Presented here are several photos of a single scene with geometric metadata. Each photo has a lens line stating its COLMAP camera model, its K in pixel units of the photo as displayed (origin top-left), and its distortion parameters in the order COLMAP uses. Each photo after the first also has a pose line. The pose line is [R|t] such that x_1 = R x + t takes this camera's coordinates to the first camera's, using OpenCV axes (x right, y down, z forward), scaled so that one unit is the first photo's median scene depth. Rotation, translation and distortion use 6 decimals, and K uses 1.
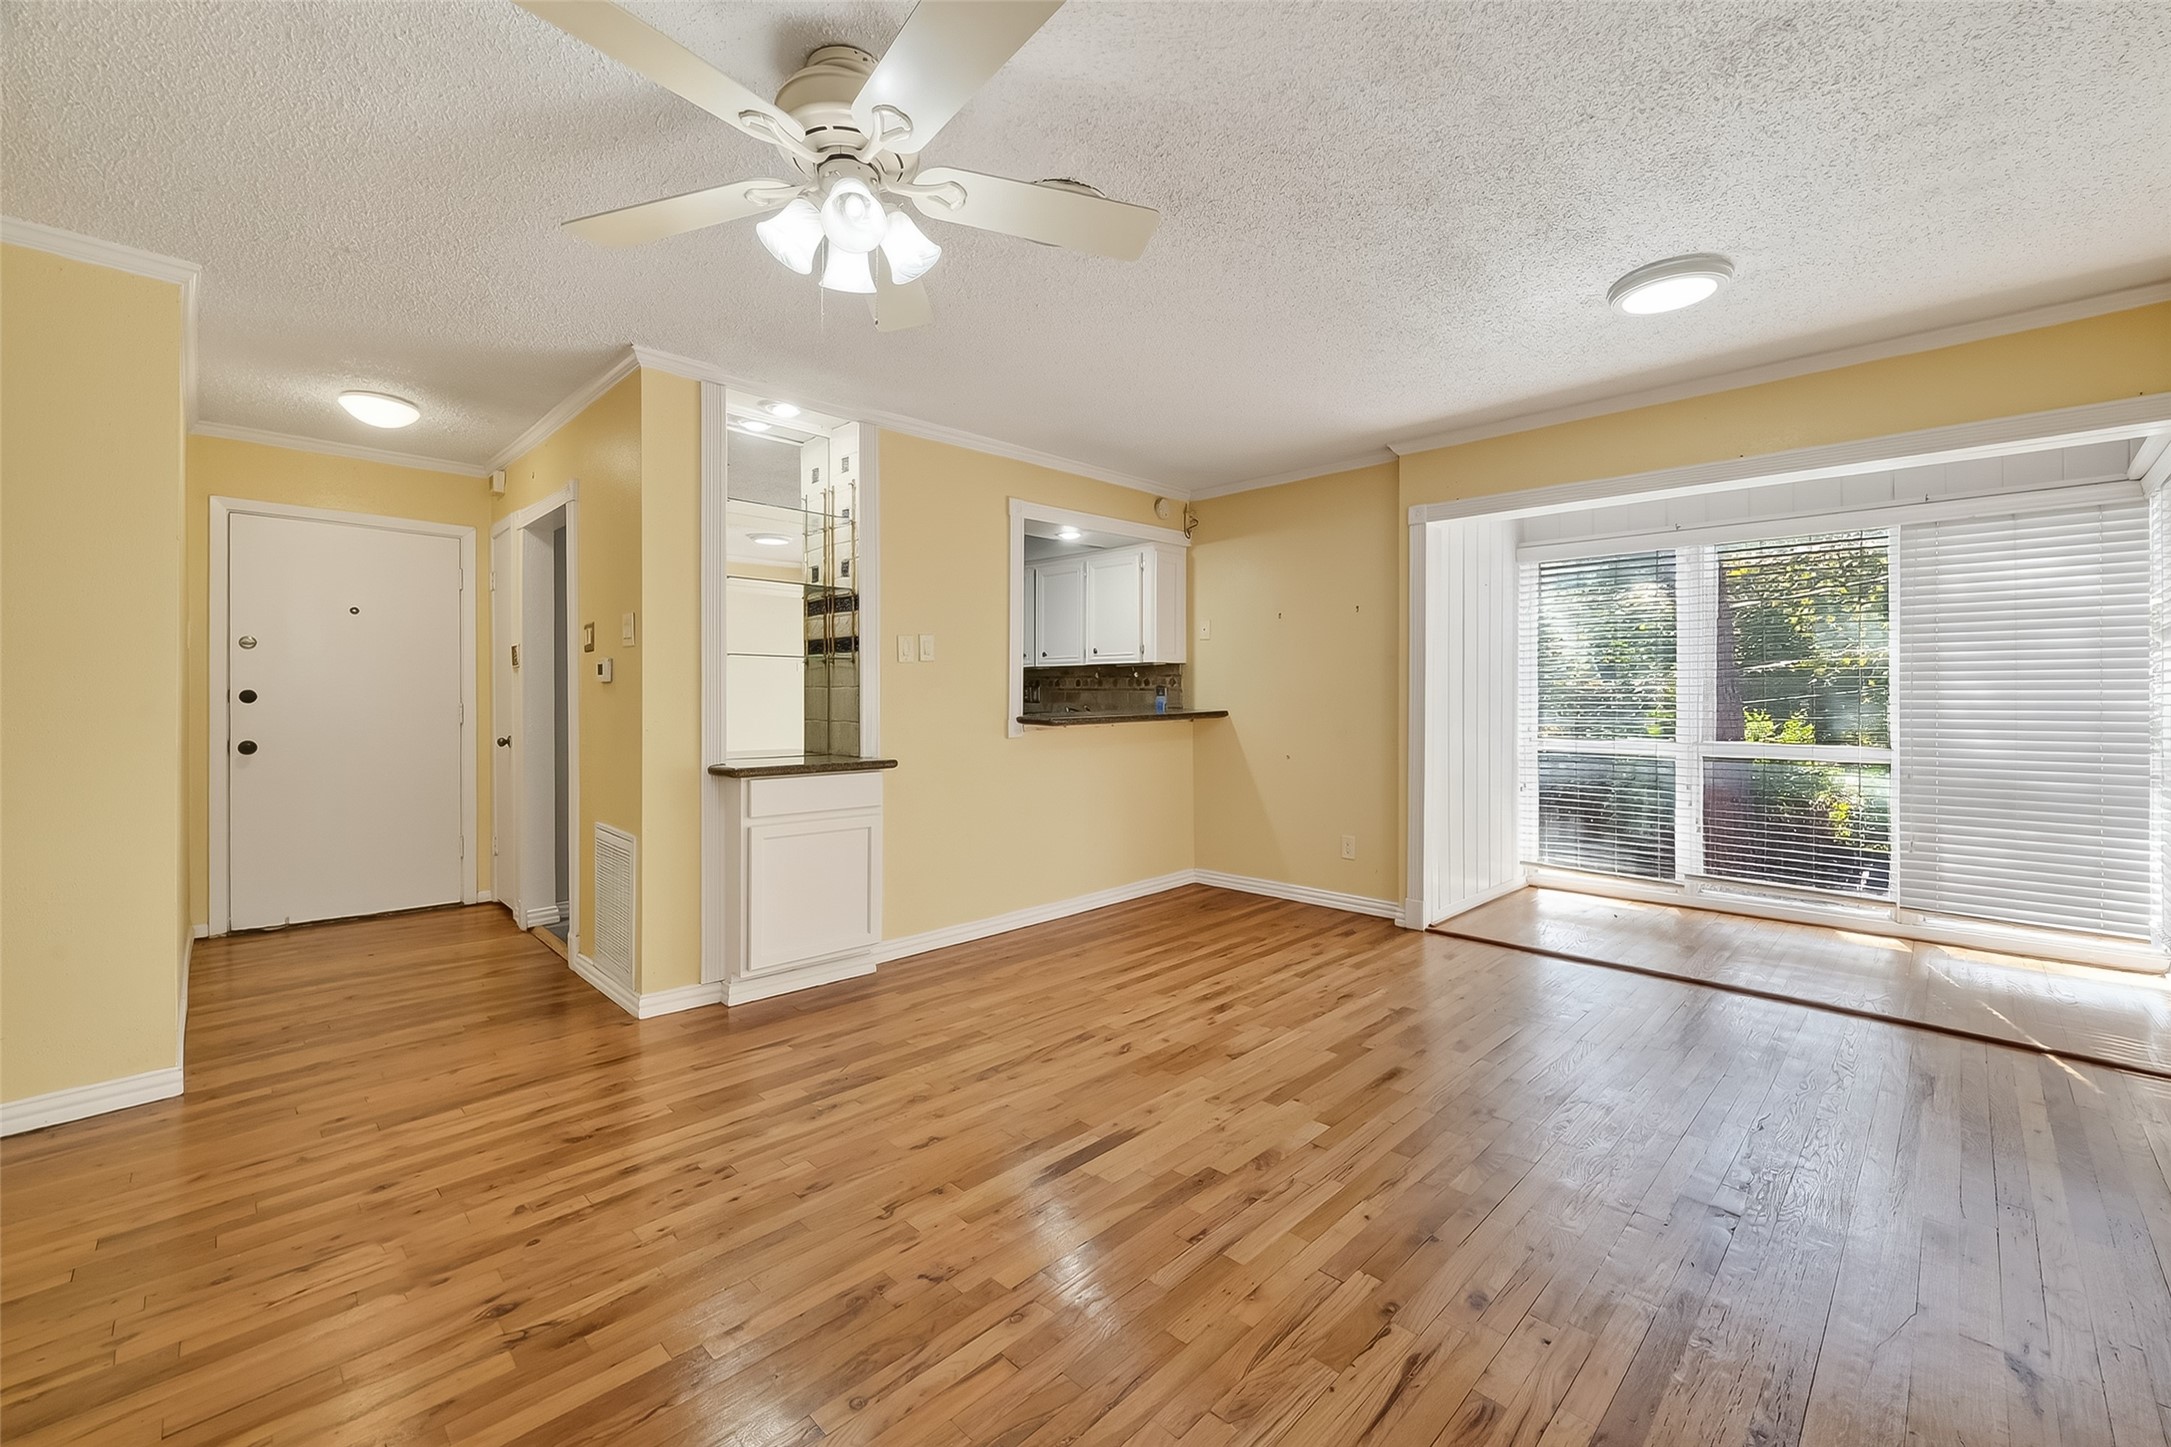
lens RADIAL K [[893.3, 0, 1098.2], [0, 893.3, 697.2], [0, 0, 1]] dist [0.008819, 0.000470]
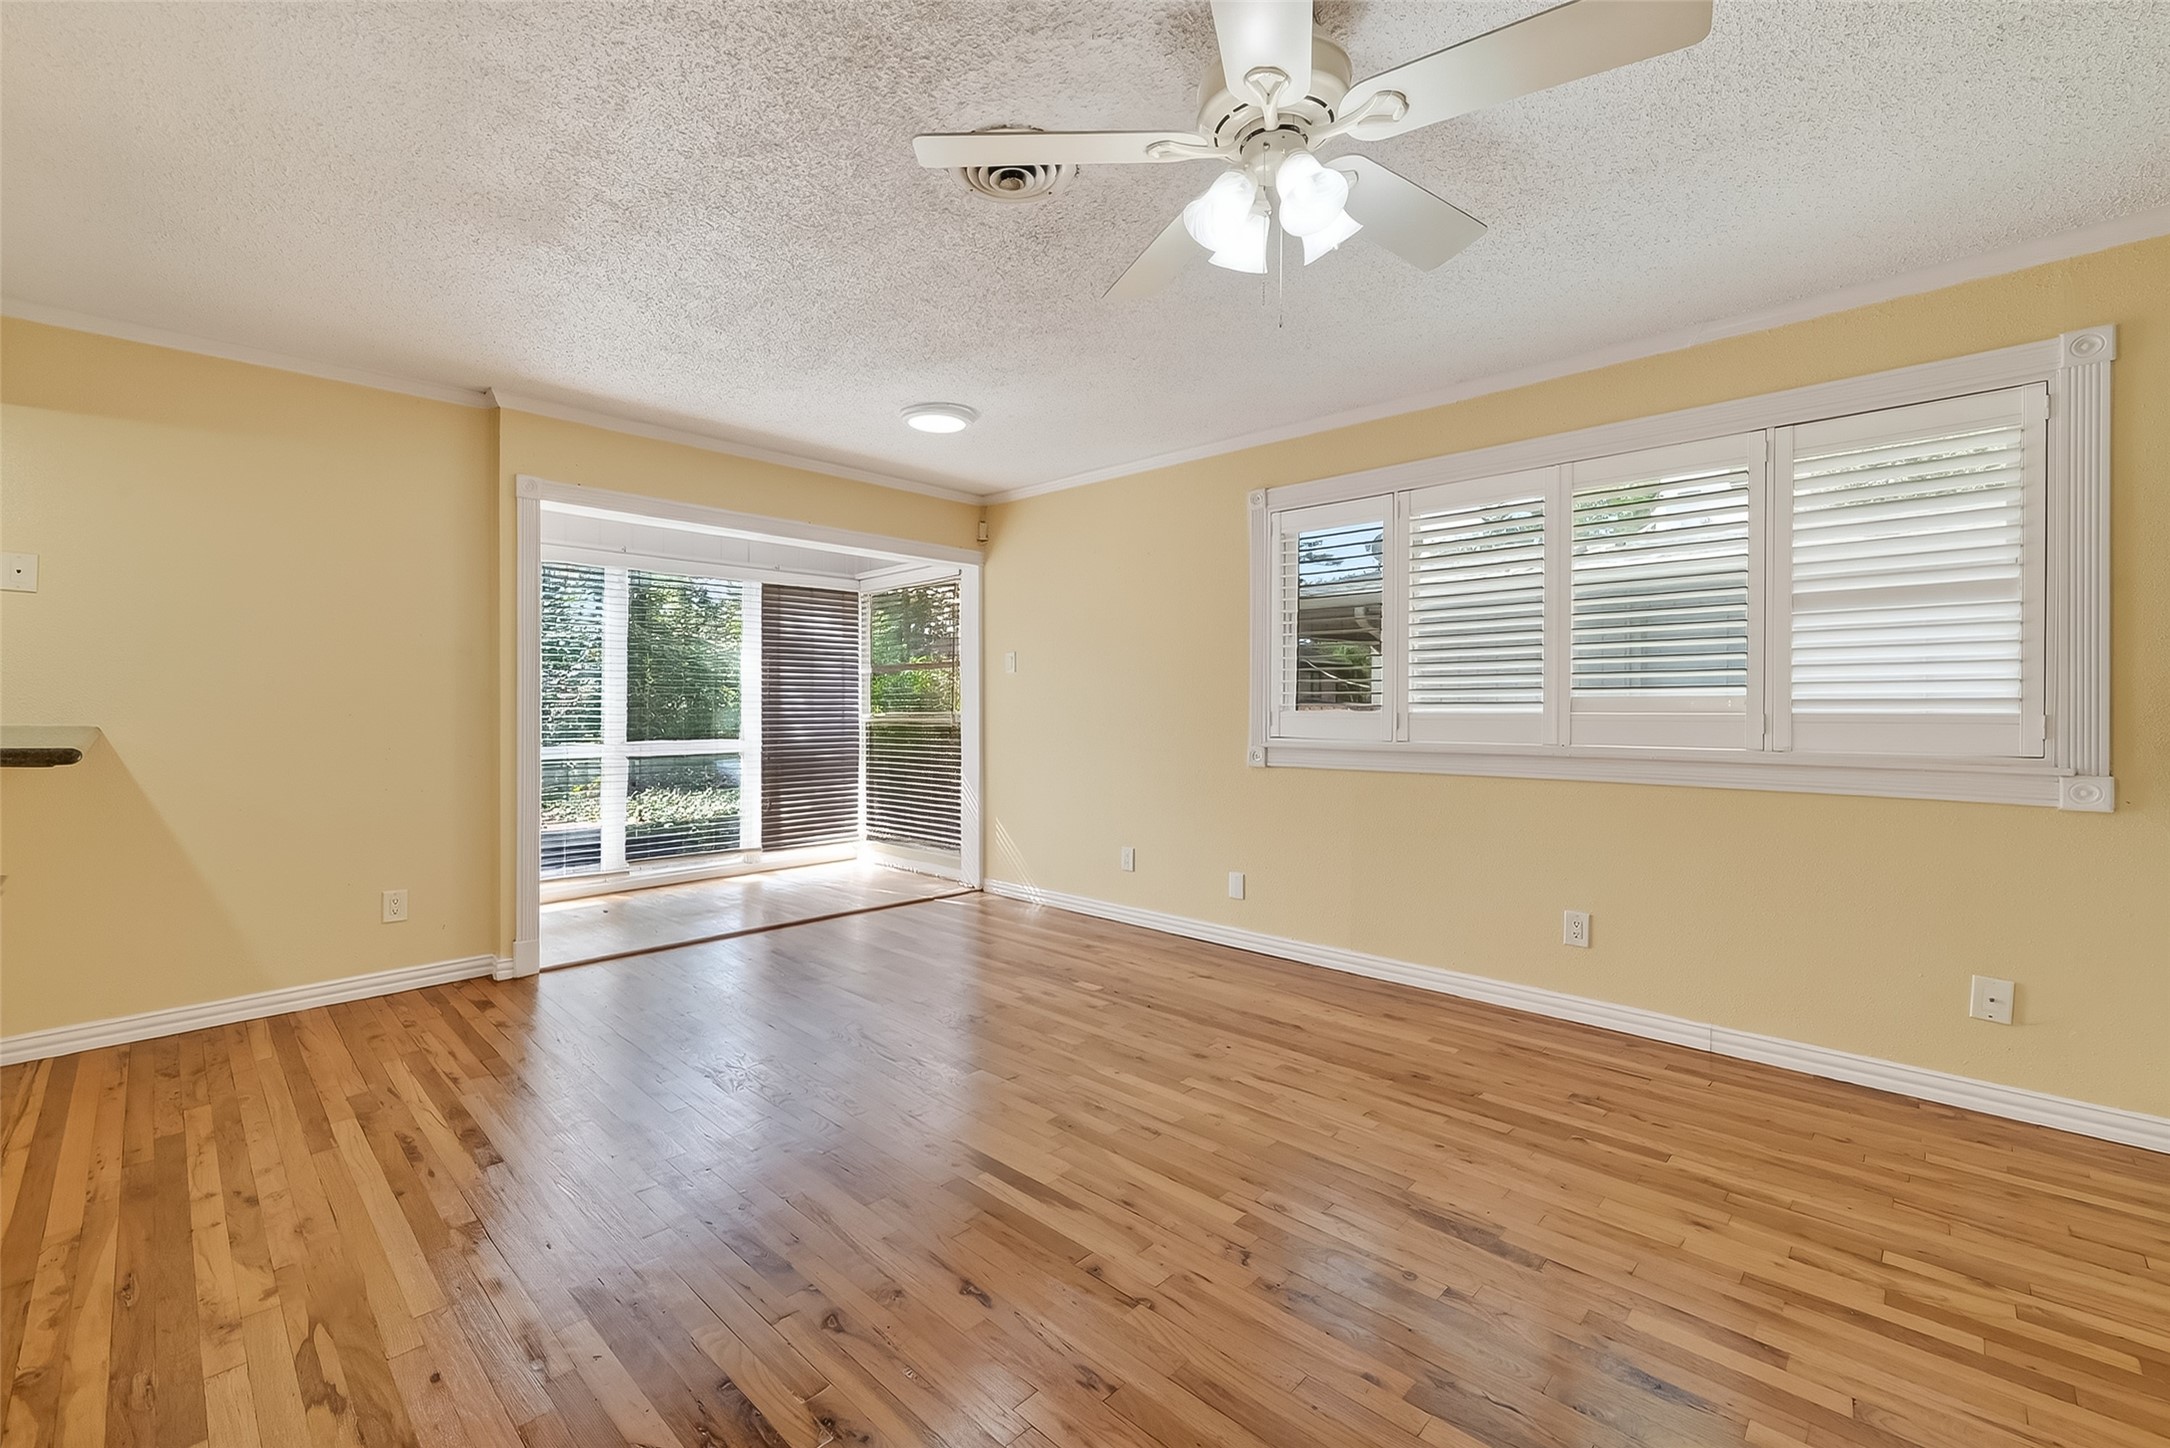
lens RADIAL K [[876.3, 0, 1087.1], [0, 876.3, 697.6], [0, 0, 1]] dist [0.000687, 0.000333]
pose [[-0.004681, 0.011252, 0.999926, -0.673071], [0.001035, 0.999936, -0.011247, 0.009911], [-0.999989, 0.000982, -0.004692, 0.666857]]
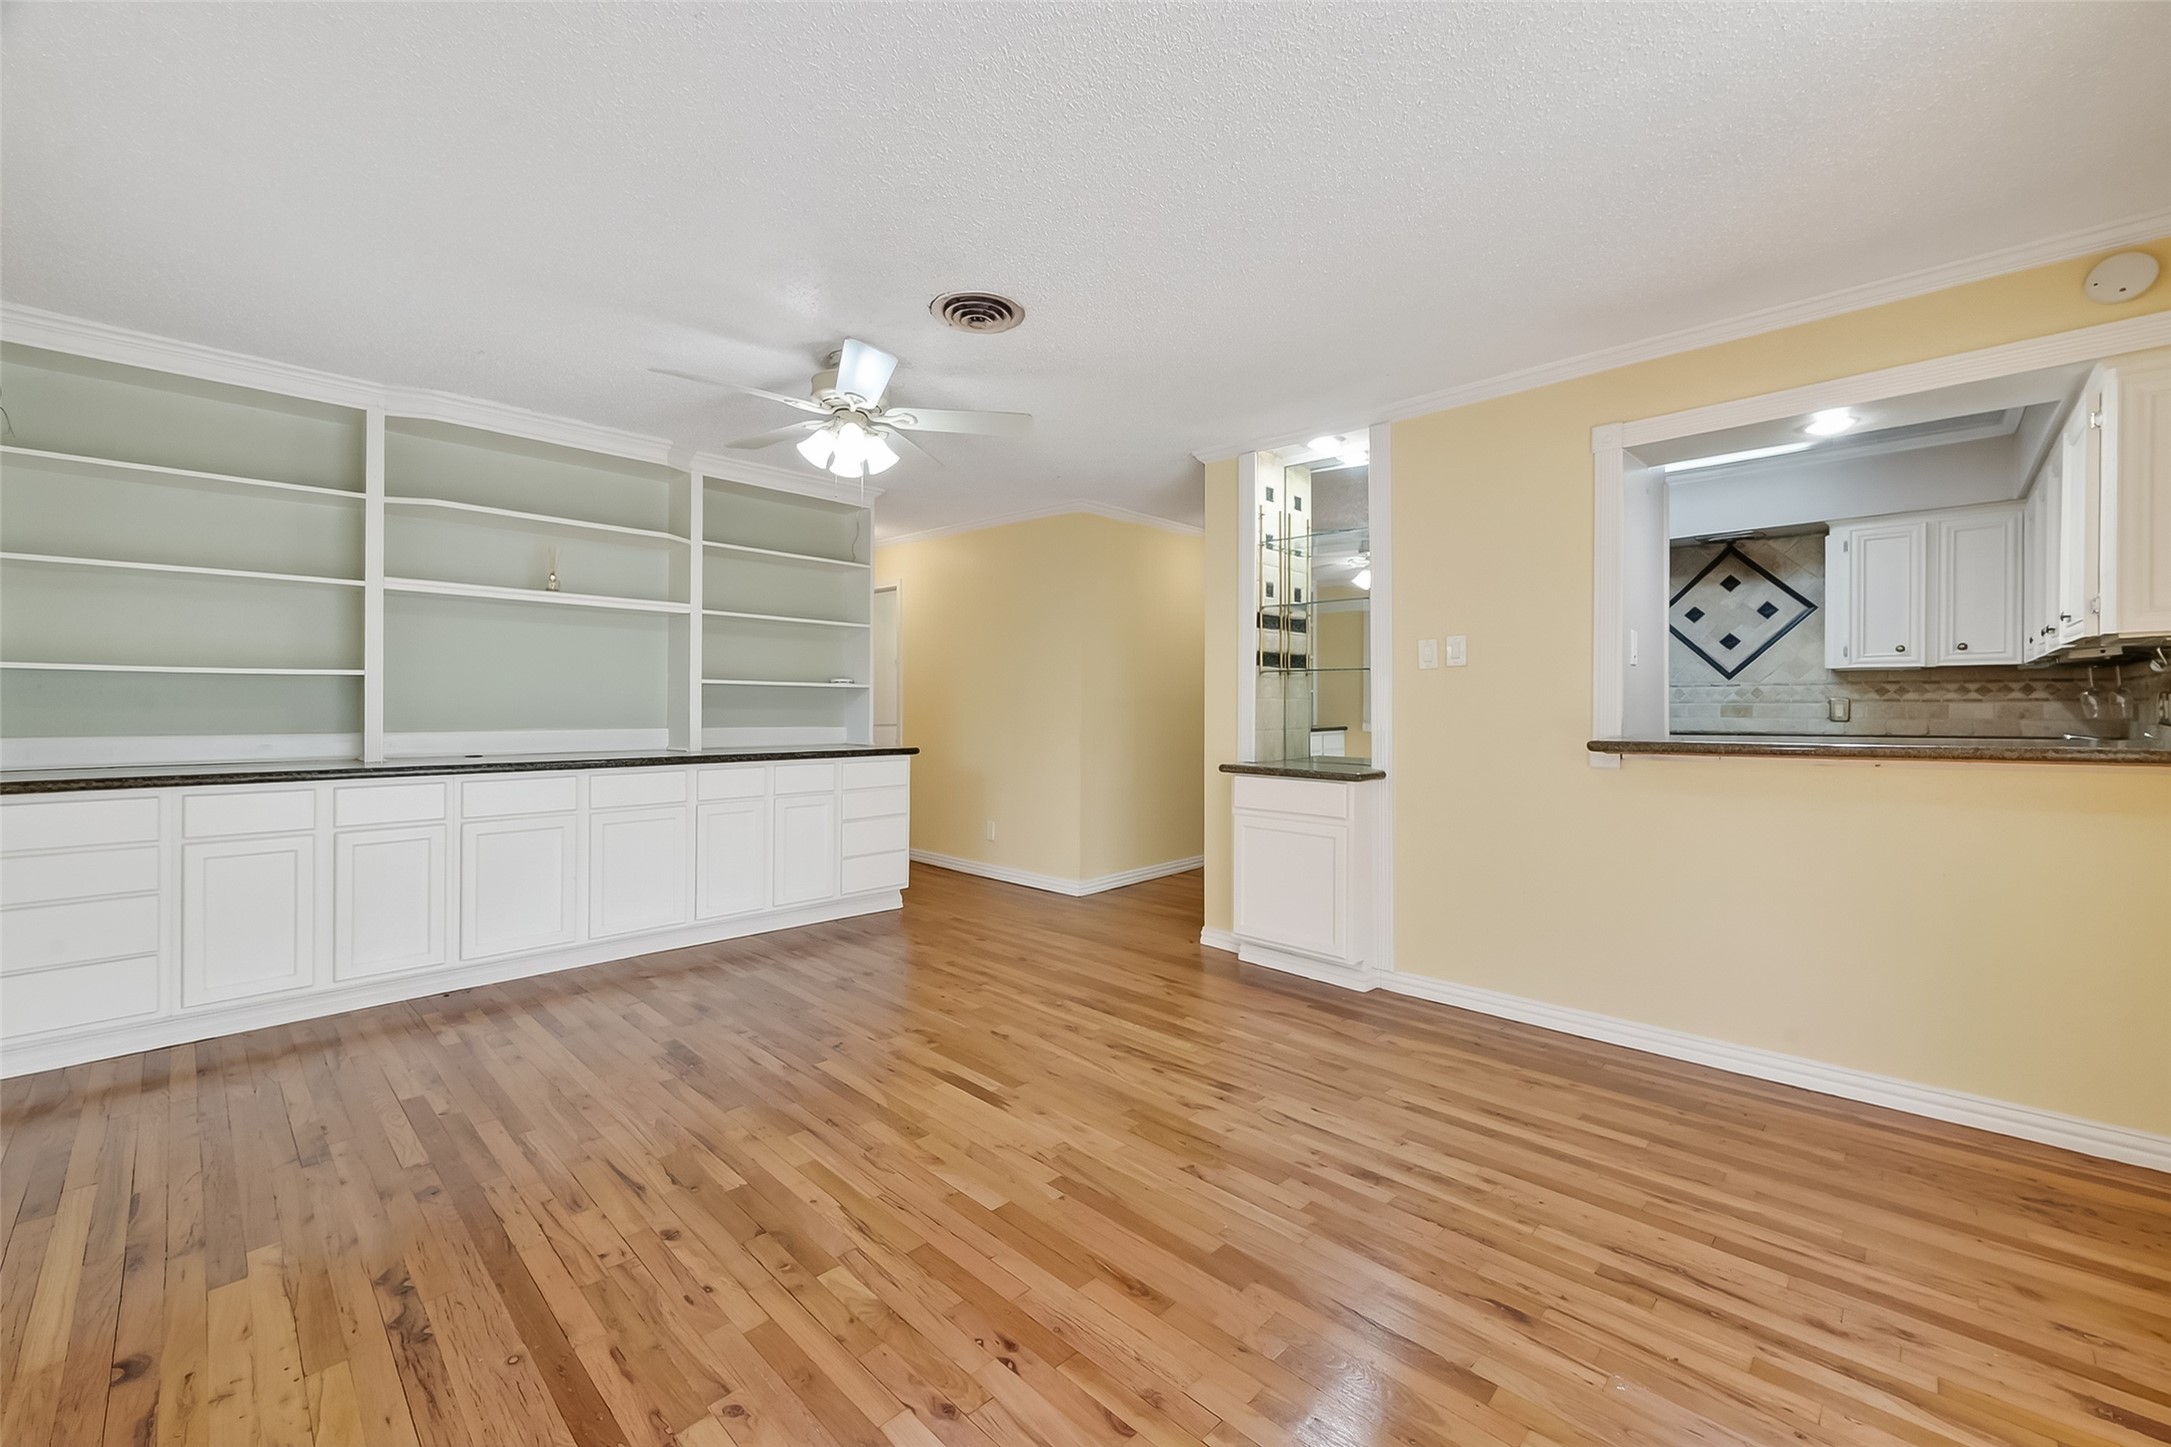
lens RADIAL K [[893.3, 0, 1098.2], [0, 893.3, 697.2], [0, 0, 1]] dist [0.008819, 0.000470]
pose [[-0.010050, -0.012186, -0.999875, 0.858357], [-0.004012, 0.999918, -0.012146, 0.000508], [0.999941, 0.003889, -0.010098, 0.850344]]
